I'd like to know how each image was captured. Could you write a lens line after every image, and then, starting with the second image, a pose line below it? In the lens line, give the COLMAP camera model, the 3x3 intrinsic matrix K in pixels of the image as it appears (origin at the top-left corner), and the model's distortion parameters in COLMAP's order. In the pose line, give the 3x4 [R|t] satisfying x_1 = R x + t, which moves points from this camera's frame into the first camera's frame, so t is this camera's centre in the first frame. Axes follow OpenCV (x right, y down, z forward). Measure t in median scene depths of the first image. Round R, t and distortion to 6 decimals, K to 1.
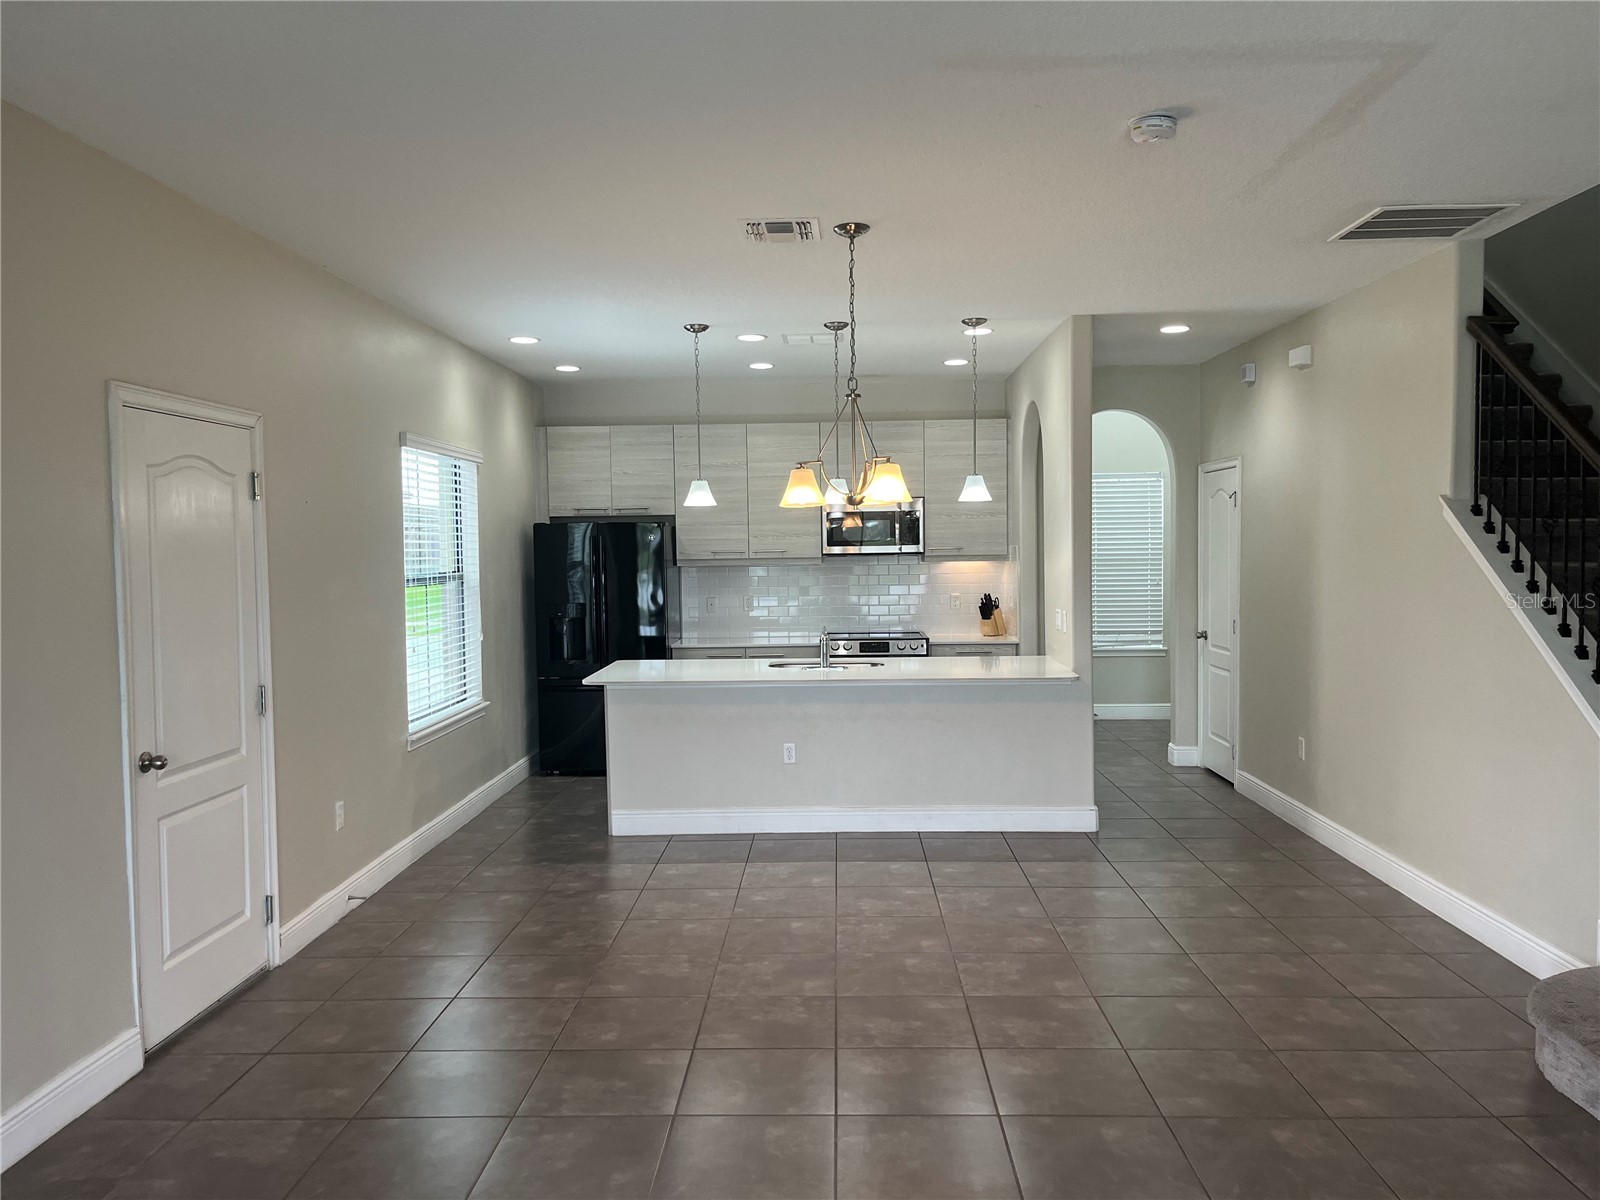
lens RADIAL K [[1223.7, 0, 800.4], [0, 1223.7, 595.8], [0, 0, 1]] dist [0.003879, -0.005026]
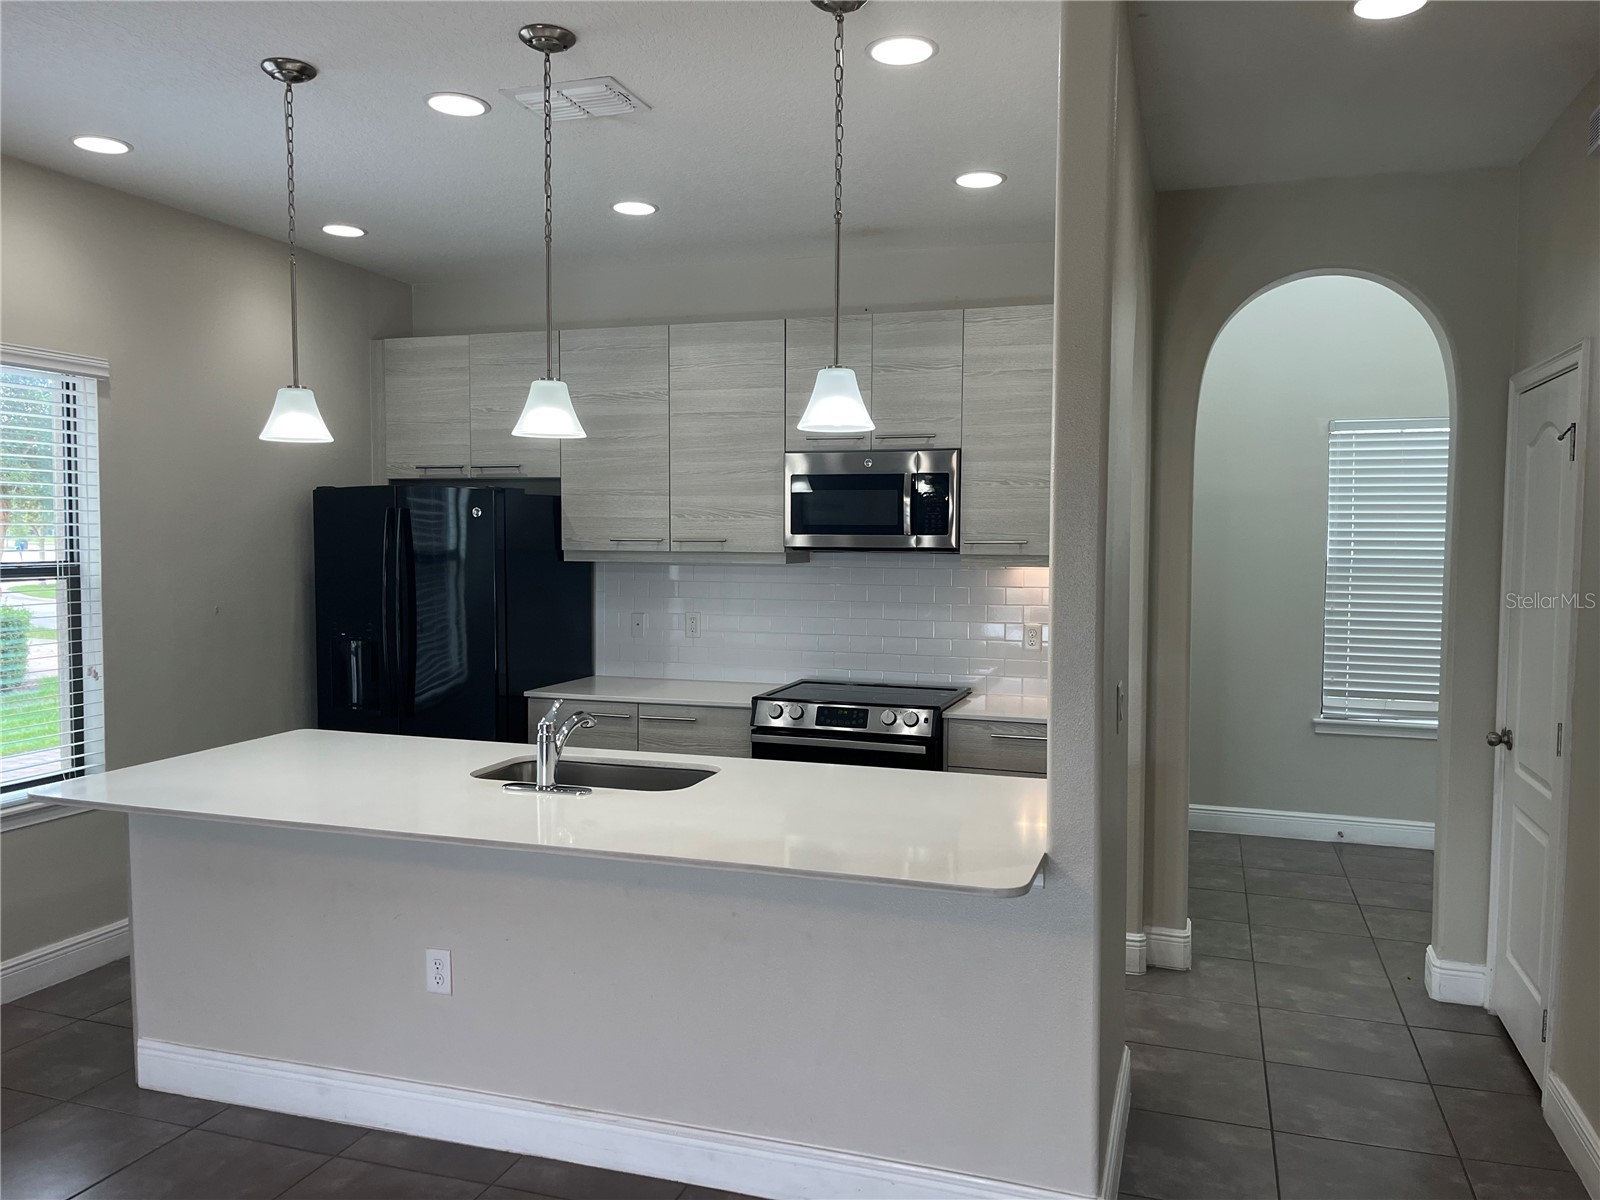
lens RADIAL K [[1223.7, 0, 799.7], [0, 1223.7, 607.6], [0, 0, 1]] dist [0.003879, -0.005026]
pose [[0.958034, 0.038109, -0.284109, 0.191243], [-0.032132, 0.999154, 0.025673, -0.020894], [0.284847, -0.015467, 0.958448, 0.448541]]
